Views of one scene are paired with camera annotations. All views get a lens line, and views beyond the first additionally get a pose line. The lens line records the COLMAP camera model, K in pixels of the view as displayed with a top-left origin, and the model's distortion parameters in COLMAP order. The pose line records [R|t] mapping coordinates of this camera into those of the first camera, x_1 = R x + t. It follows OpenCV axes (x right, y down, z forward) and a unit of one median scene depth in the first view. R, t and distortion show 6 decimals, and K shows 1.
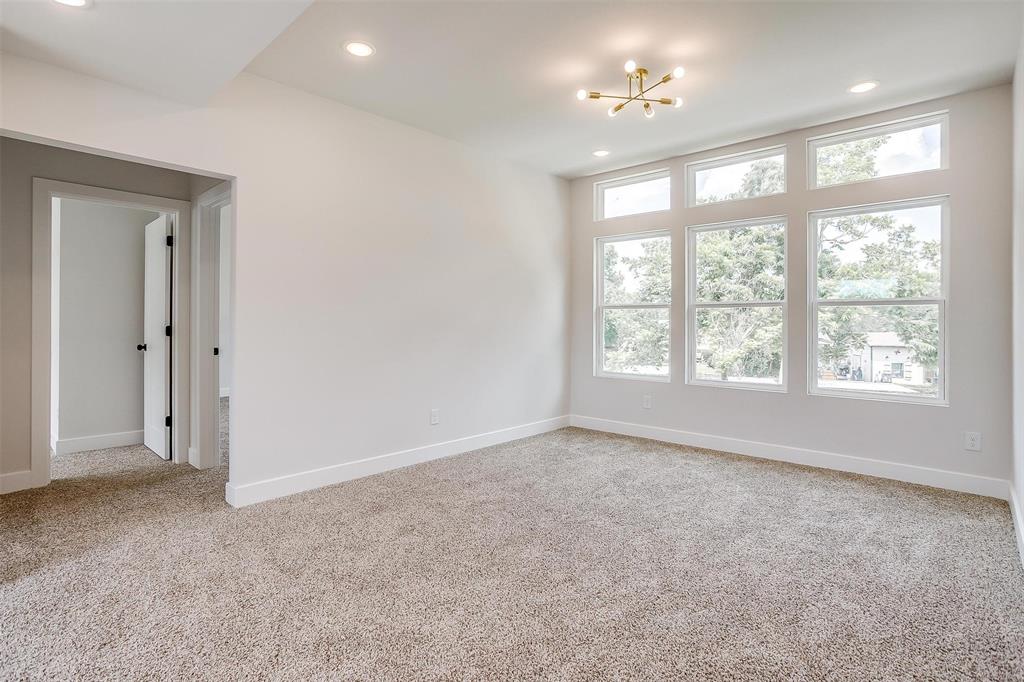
lens RADIAL K [[508.0, 0, 503.9], [0, 508.0, 324.6], [0, 0, 1]] dist [-0.053480, 0.031913]
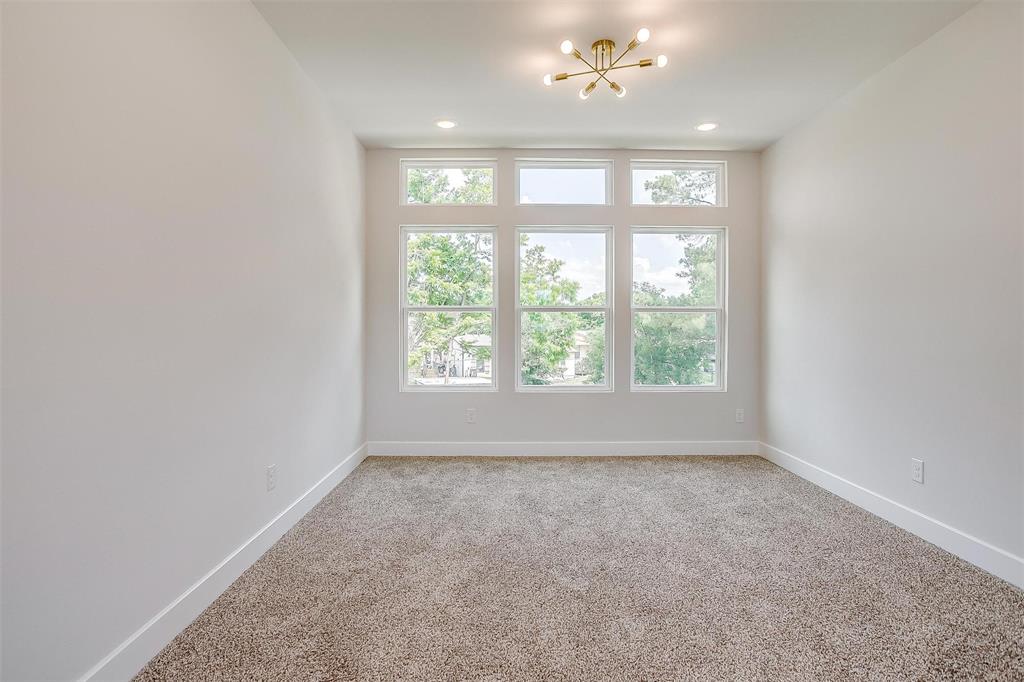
lens RADIAL K [[525.1, 0, 512.0], [0, 525.1, 341.0], [0, 0, 1]] dist [-0.070071, 0.036650]
pose [[0.733294, -0.022885, 0.679526, -0.273198], [0.007732, 0.999649, 0.025323, -0.002541], [-0.679867, -0.013315, 0.733214, 0.249827]]
